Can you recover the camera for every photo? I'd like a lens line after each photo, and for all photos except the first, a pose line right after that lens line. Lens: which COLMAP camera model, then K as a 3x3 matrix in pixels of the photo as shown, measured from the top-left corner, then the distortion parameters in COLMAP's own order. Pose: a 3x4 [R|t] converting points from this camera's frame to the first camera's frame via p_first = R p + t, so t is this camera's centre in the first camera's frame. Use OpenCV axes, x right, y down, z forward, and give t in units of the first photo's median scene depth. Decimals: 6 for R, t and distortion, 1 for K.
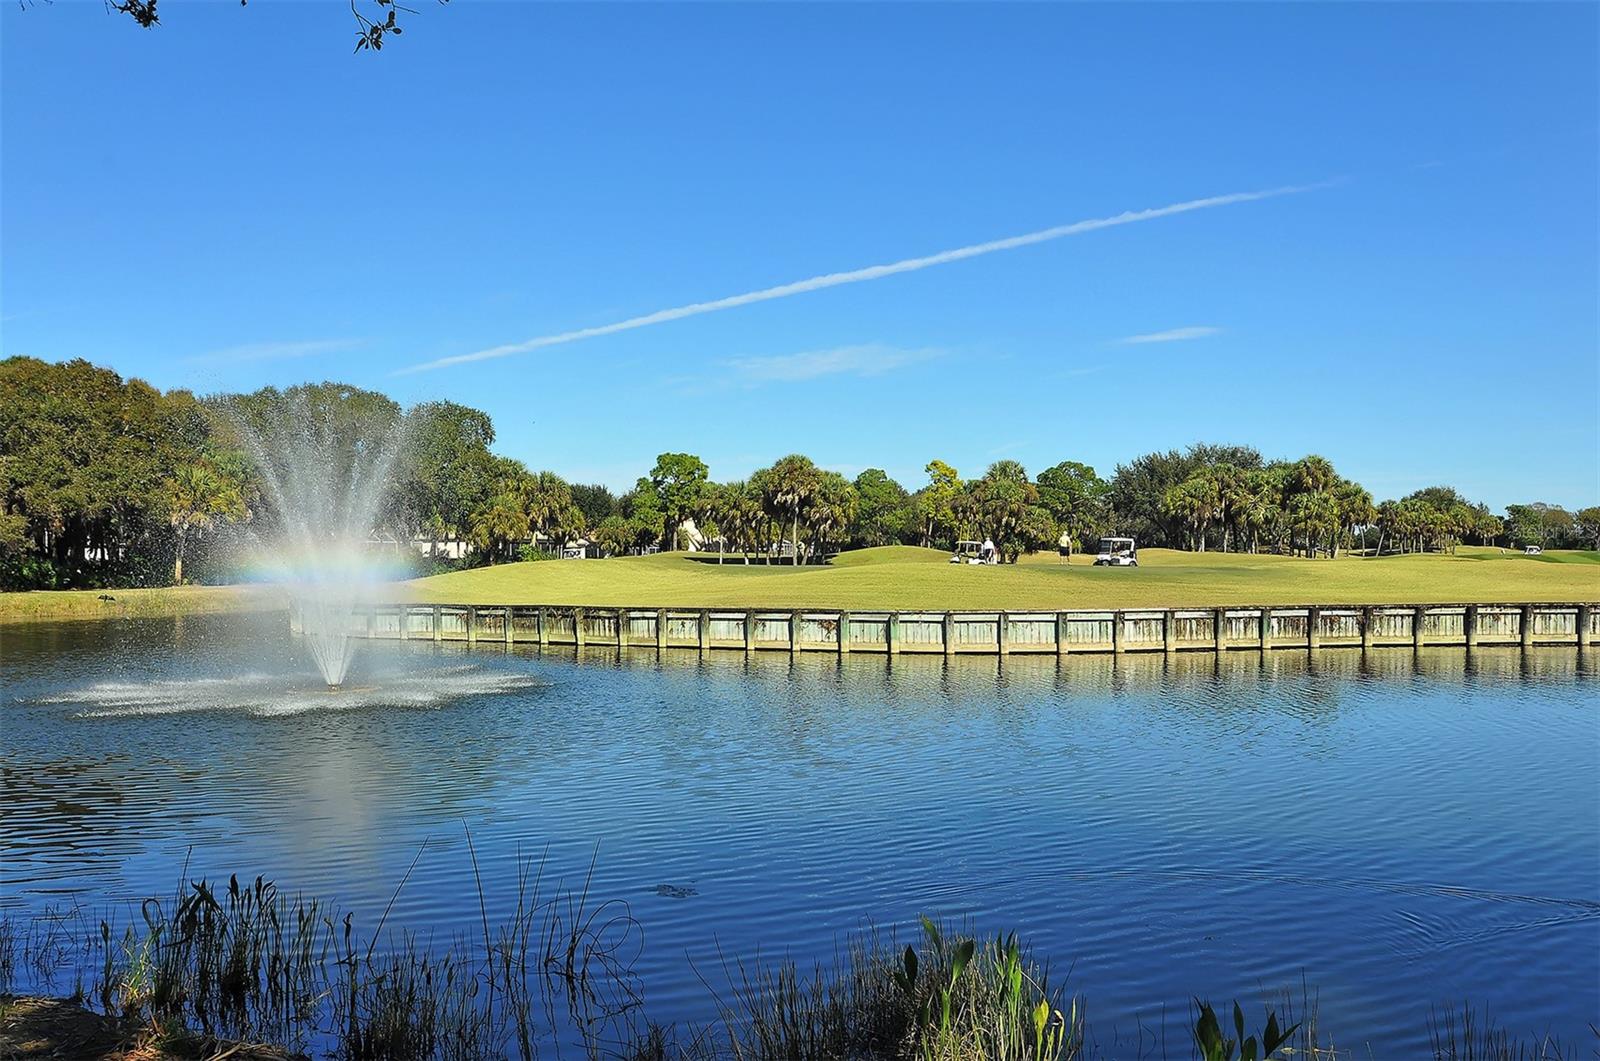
lens RADIAL K [[1450.6, 0, 800.0], [0, 1450.6, 530.5], [0, 0, 1]] dist [-0.001111, -0.003166]
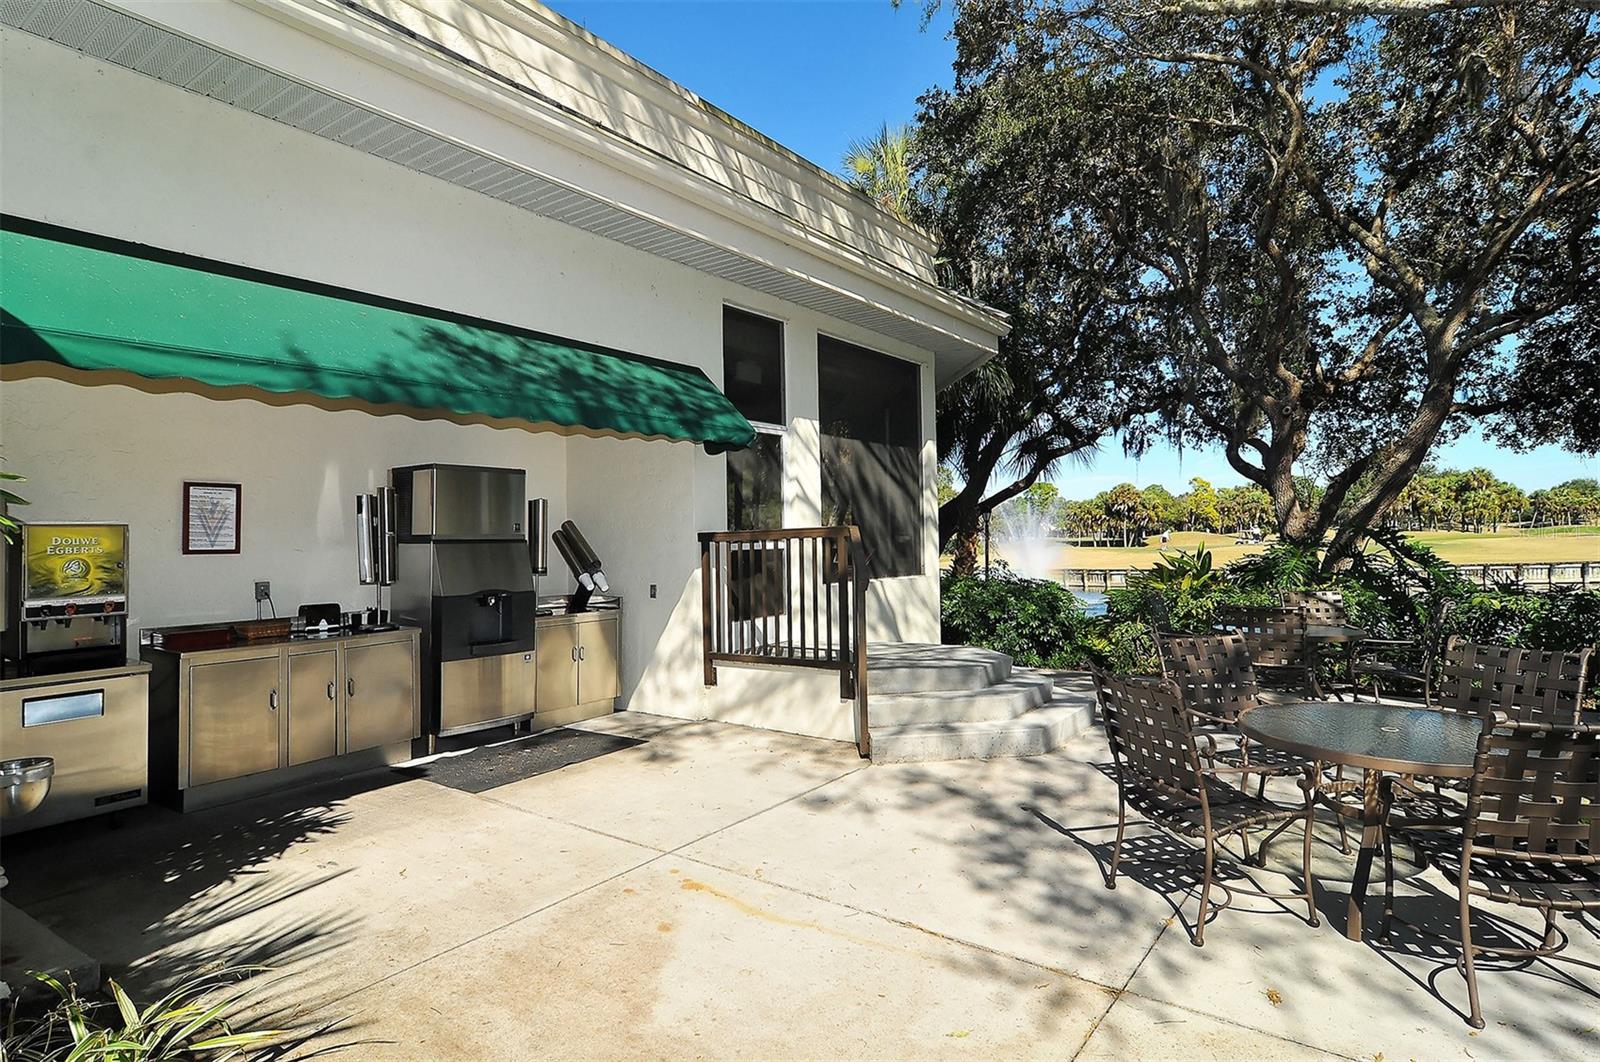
lens RADIAL K [[836.7, 0, 800.0], [0, 836.7, 531.0], [0, 0, 1]] dist [-0.000044, 0.000152]
pose [[0.942239, -0.029141, -0.333671, -0.037619], [0.031095, 0.999516, 0.000515, -0.005814], [0.333494, -0.010861, 0.942690, -0.099998]]
